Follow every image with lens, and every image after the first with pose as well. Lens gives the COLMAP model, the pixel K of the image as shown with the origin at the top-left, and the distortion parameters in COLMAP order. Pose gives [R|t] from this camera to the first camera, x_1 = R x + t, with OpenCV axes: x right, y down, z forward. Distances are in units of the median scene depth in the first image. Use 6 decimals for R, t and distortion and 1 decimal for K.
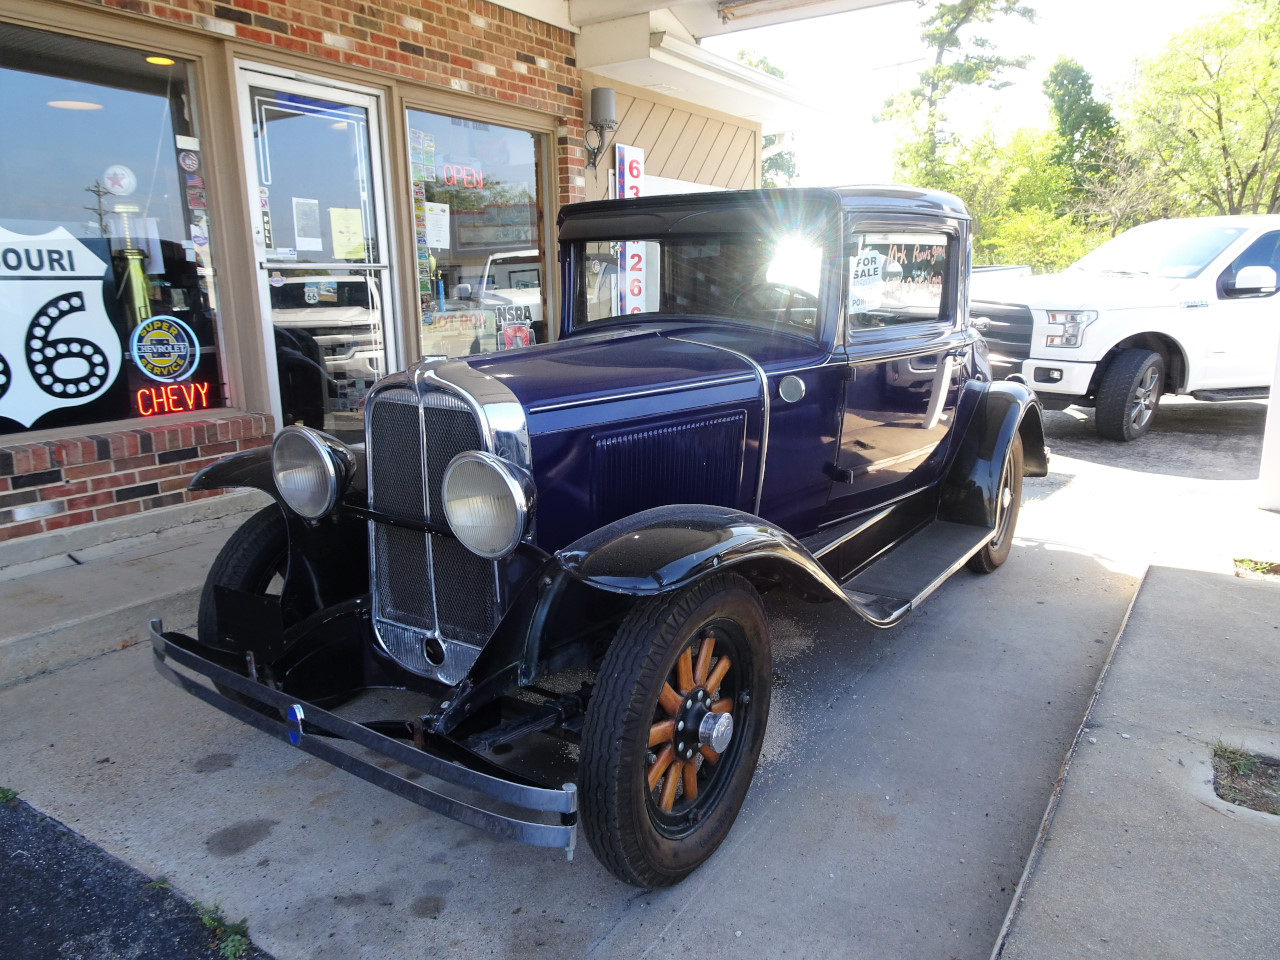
lens RADIAL K [[906.8, 0, 639.6], [0, 906.8, 487.6], [0, 0, 1]] dist [0.018142, -0.015826]
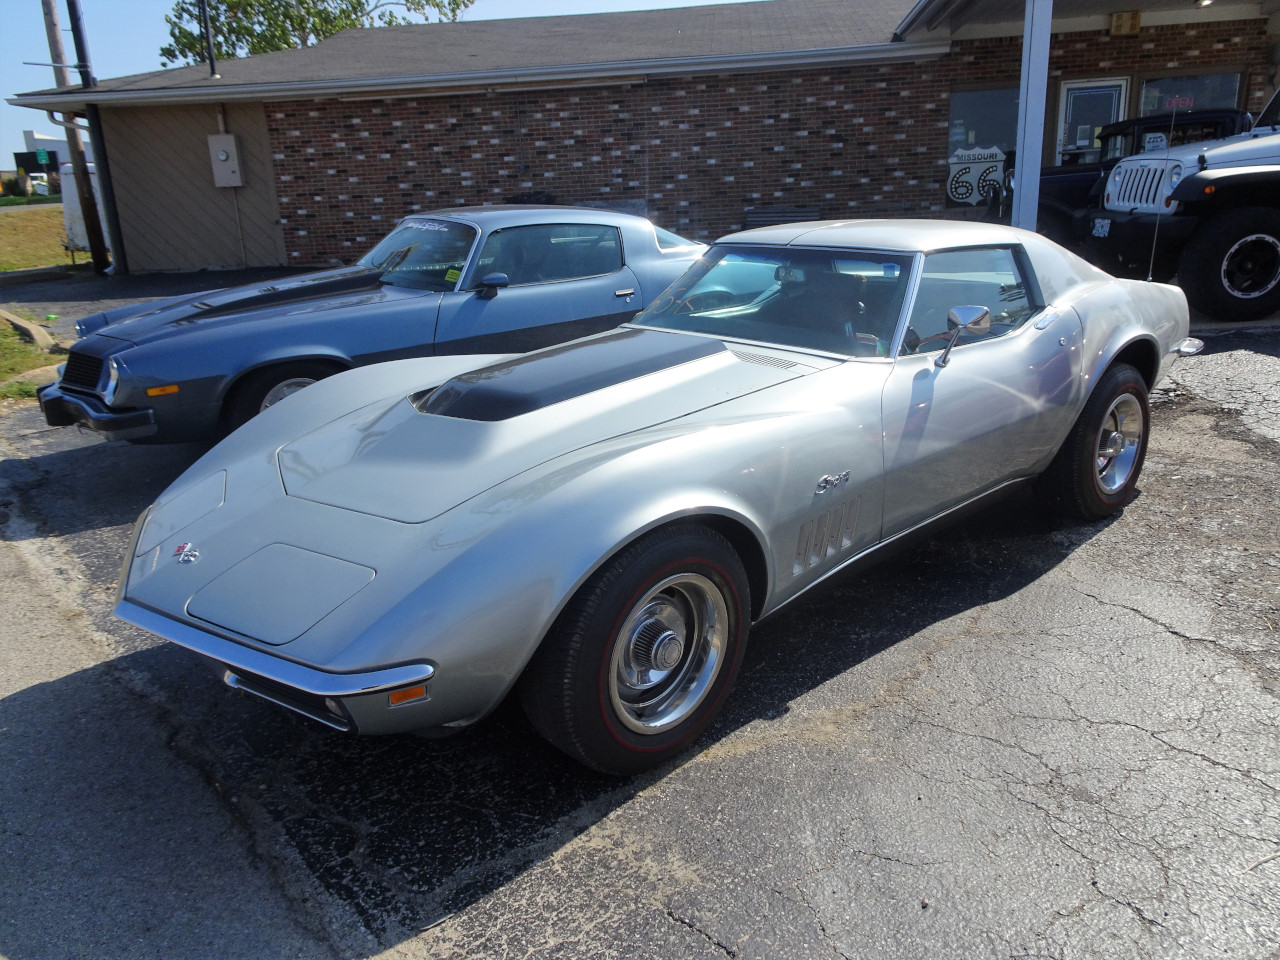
lens RADIAL K [[906.8, 0, 639.9], [0, 906.8, 477.1], [0, 0, 1]] dist [0.018142, -0.015826]
pose [[0.448387, 0.224165, -0.865274, 1.664030], [-0.151757, 0.973080, 0.173452, 0.443510], [0.880862, 0.053538, 0.470335, -1.425556]]
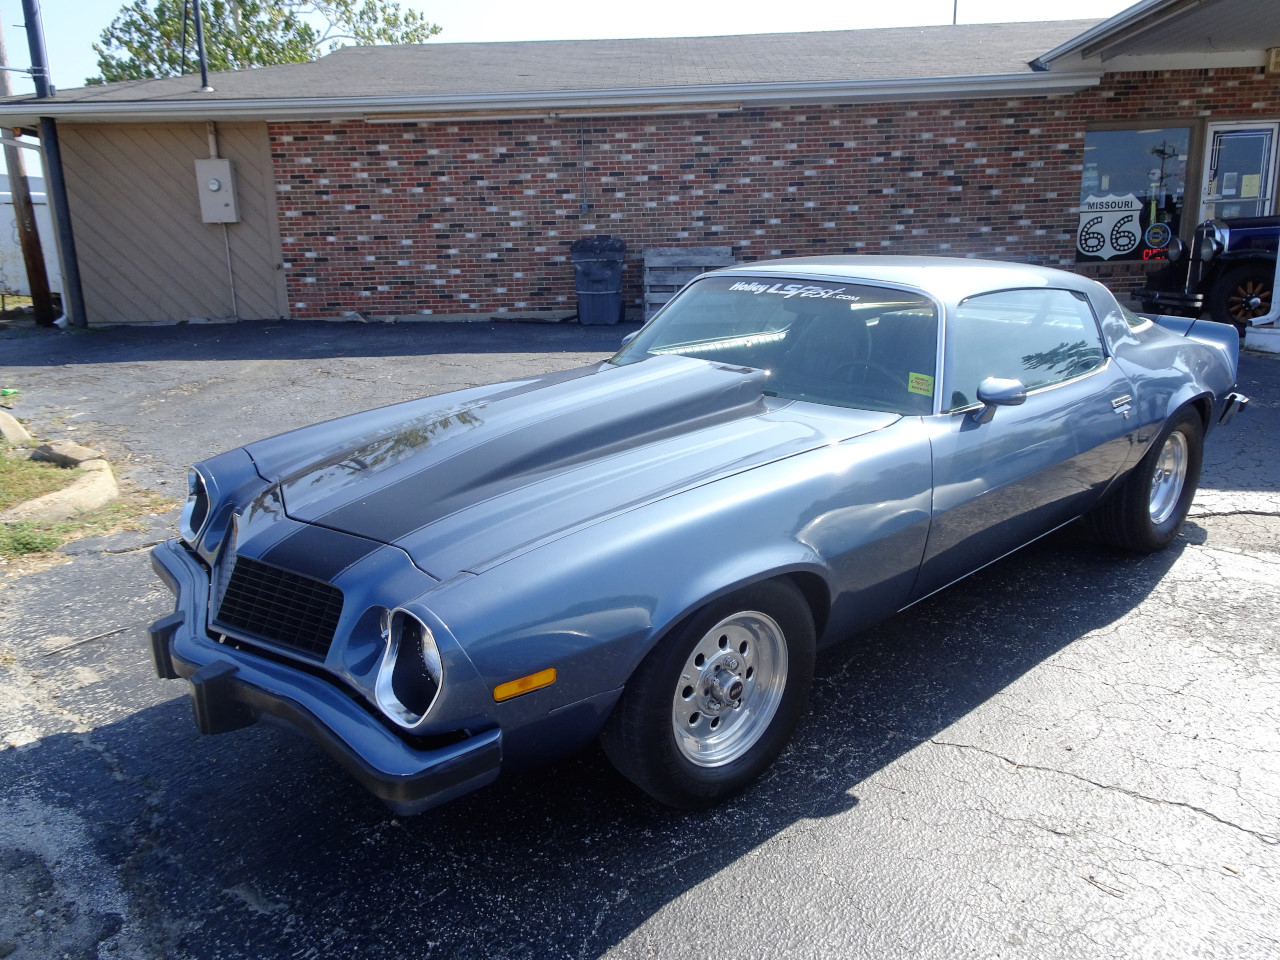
lens RADIAL K [[906.8, 0, 644.0], [0, 906.8, 482.3], [0, 0, 1]] dist [0.018142, -0.015826]
pose [[0.523181, 0.185328, -0.831826, 0.999591], [-0.157271, 0.980300, 0.119491, 0.451193], [0.837584, 0.068306, 0.542021, -1.588215]]
